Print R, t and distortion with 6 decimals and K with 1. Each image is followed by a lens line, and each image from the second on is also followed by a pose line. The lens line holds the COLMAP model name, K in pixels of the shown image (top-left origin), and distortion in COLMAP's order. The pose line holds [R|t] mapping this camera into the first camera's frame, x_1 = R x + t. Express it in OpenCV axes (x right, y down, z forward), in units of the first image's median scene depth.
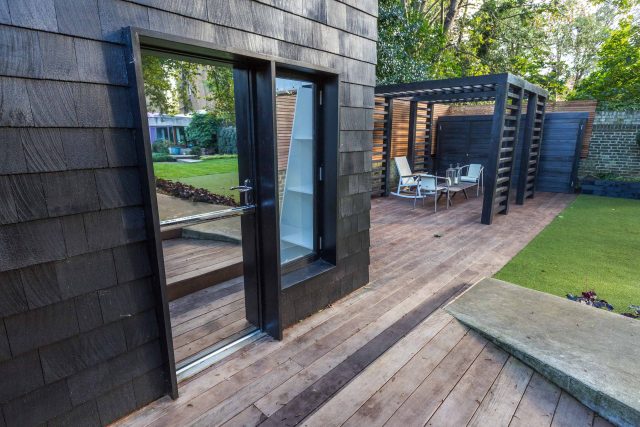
lens RADIAL K [[333.9, 0, 327.2], [0, 333.9, 212.0], [0, 0, 1]] dist [0.002504, -0.000908]
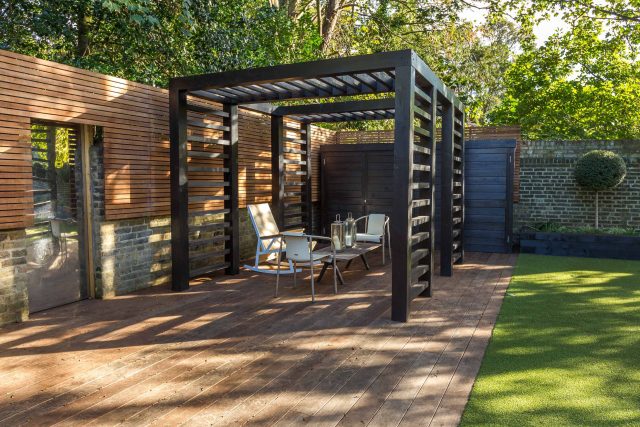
lens RADIAL K [[473.9, 0, 331.1], [0, 473.9, 211.6], [0, 0, 1]] dist [-0.006209, -0.005083]
pose [[0.952523, -0.019228, 0.303858, 0.088875], [0.067504, 0.986503, -0.149184, -0.019278], [-0.296888, 0.162612, 0.940965, 0.179829]]
